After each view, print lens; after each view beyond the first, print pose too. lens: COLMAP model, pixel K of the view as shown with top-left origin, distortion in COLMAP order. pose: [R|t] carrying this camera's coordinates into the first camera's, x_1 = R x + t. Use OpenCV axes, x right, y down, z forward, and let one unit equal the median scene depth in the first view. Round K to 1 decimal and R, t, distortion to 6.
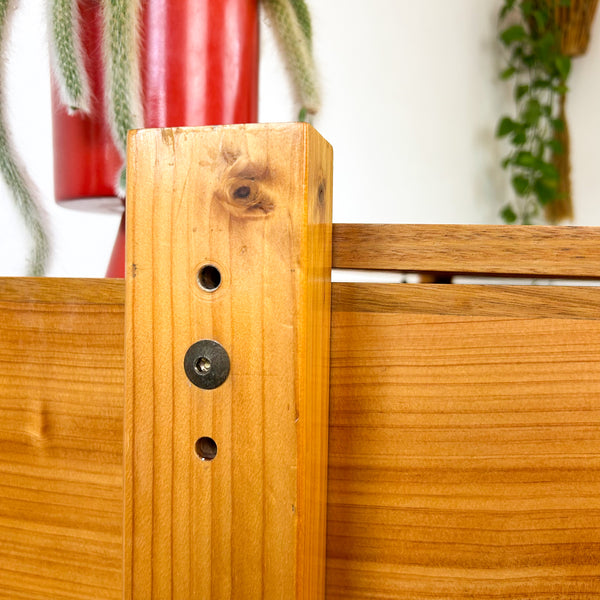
lens RADIAL K [[612.6, 0, 301.4], [0, 612.6, 301.0], [0, 0, 1]] dist [0.018398, 0.000000]
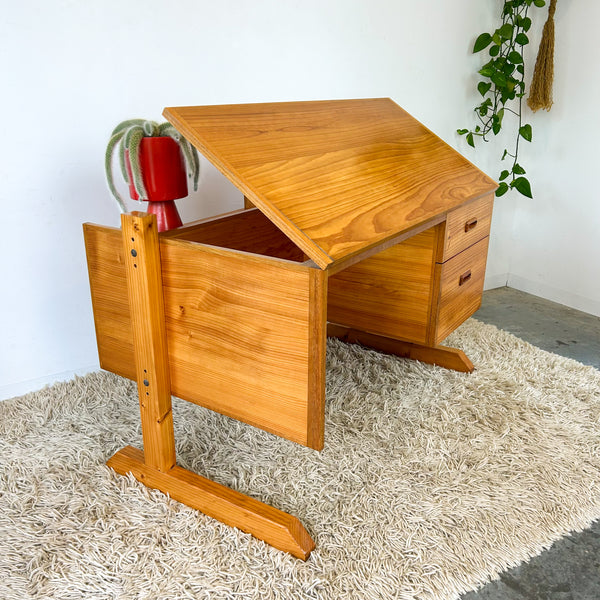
lens RADIAL K [[612.6, 0, 295.8], [0, 612.6, 301.3], [0, 0, 1]] dist [0.018398, 0.000000]
pose [[0.953509, 0.084816, -0.289182, 3.038349], [0.006311, 0.953749, 0.300538, -1.202498], [0.301298, -0.288391, 0.908873, -4.025774]]
